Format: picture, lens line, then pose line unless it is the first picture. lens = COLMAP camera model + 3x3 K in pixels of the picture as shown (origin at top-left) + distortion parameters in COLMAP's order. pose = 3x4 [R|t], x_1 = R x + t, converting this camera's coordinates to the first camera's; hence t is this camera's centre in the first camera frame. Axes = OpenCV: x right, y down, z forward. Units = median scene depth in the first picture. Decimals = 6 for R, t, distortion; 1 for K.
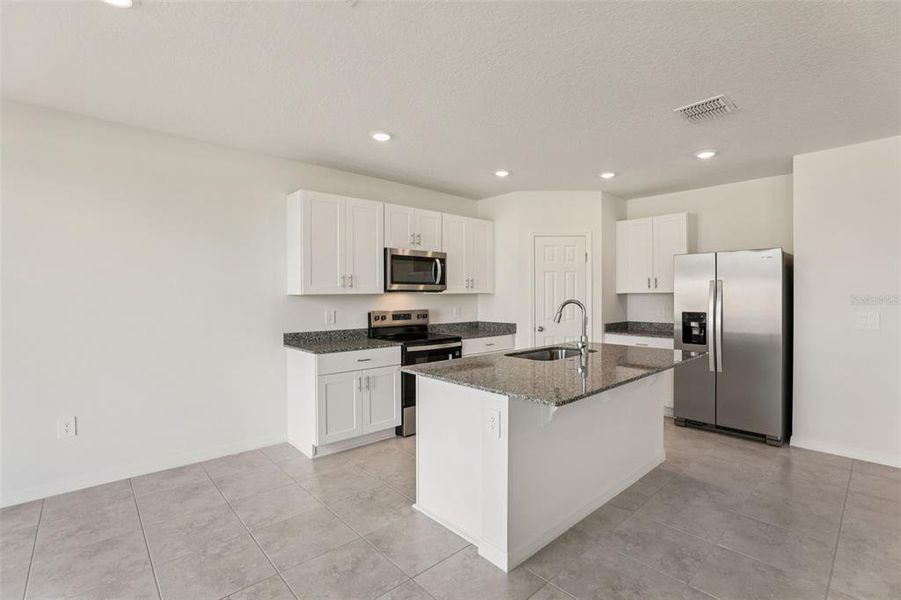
lens RADIAL K [[409.0, 0, 450.5], [0, 409.0, 300.0], [0, 0, 1]] dist [-0.025671, -0.000017]
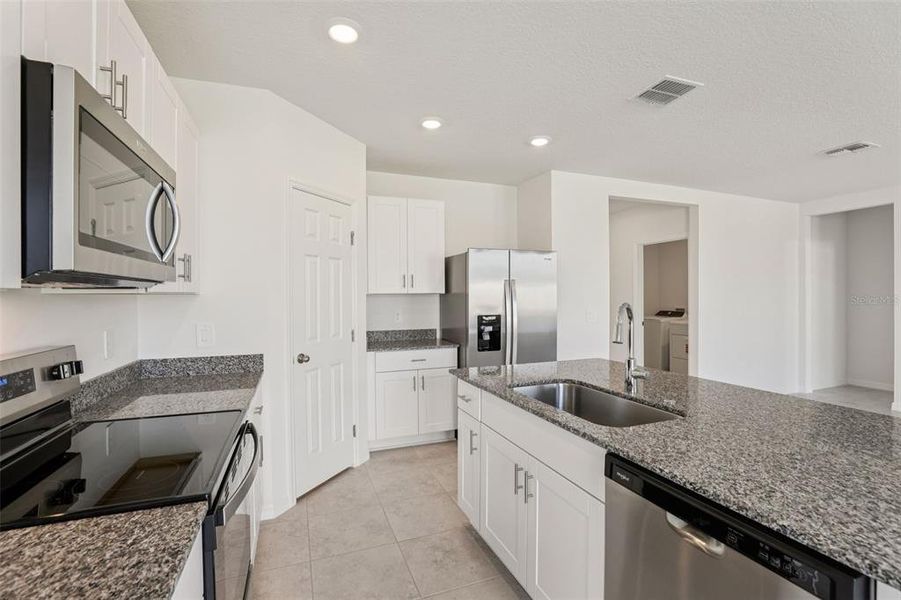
lens RADIAL K [[412.1, 0, 450.5], [0, 412.1, 300.0], [0, 0, 1]] dist [-0.024497, 0.000658]
pose [[0.370766, -0.009374, 0.928679, -0.250753], [0.013796, 0.999894, 0.004585, -0.008059], [-0.928624, 0.011112, 0.370856, 0.696112]]
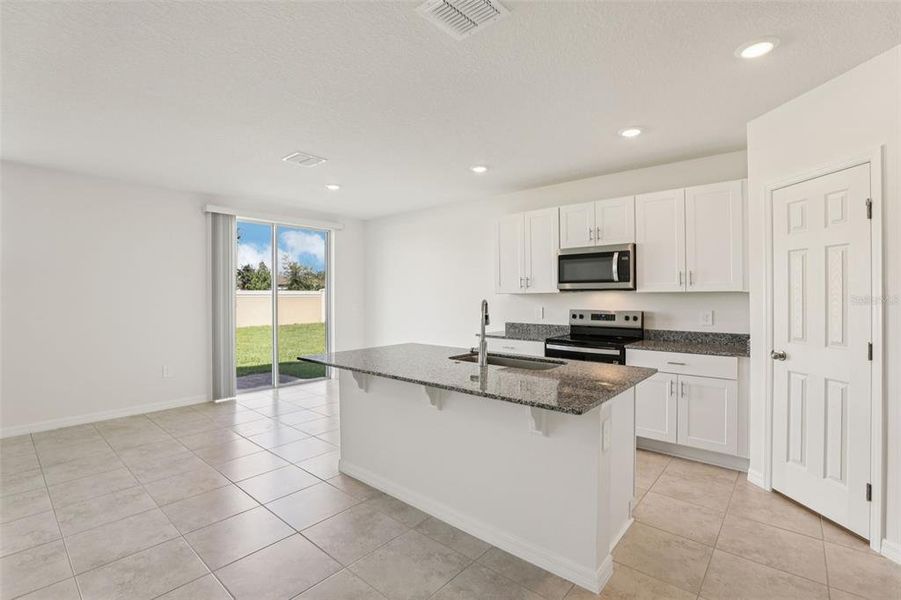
lens RADIAL K [[408.1, 0, 450.5], [0, 408.1, 300.0], [0, 0, 1]] dist [-0.024774, 0.000076]
pose [[0.120214, 0.015467, -0.992627, 0.799515], [-0.009617, 0.999850, 0.014414, -0.008778], [0.992701, 0.007813, 0.120345, 0.562647]]
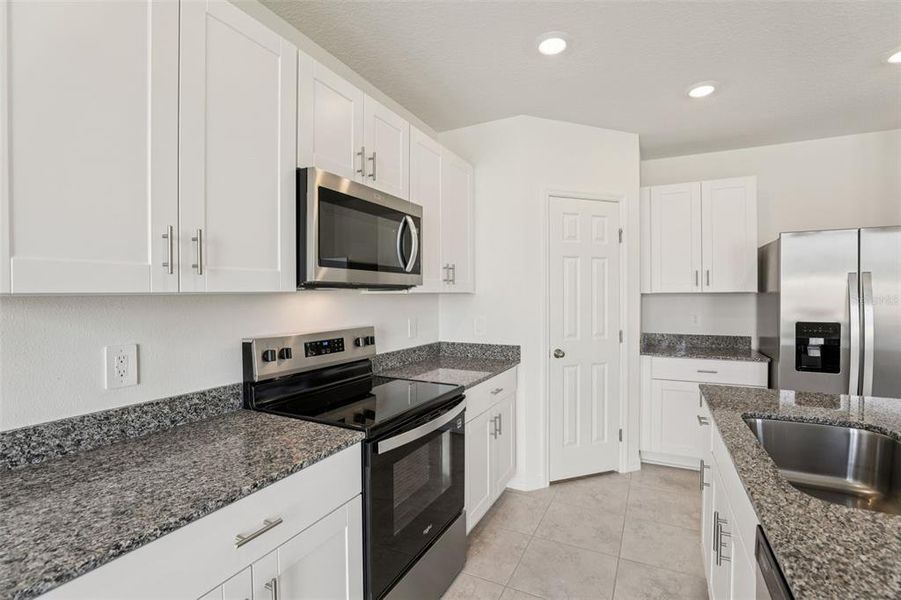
lens RADIAL K [[409.0, 0, 450.5], [0, 409.0, 300.0], [0, 0, 1]] dist [-0.025671, -0.000017]
pose [[0.935249, -0.004542, 0.353962, -0.153953], [0.005120, 0.999987, -0.000696, -0.007453], [-0.353954, 0.002463, 0.935260, 0.575105]]
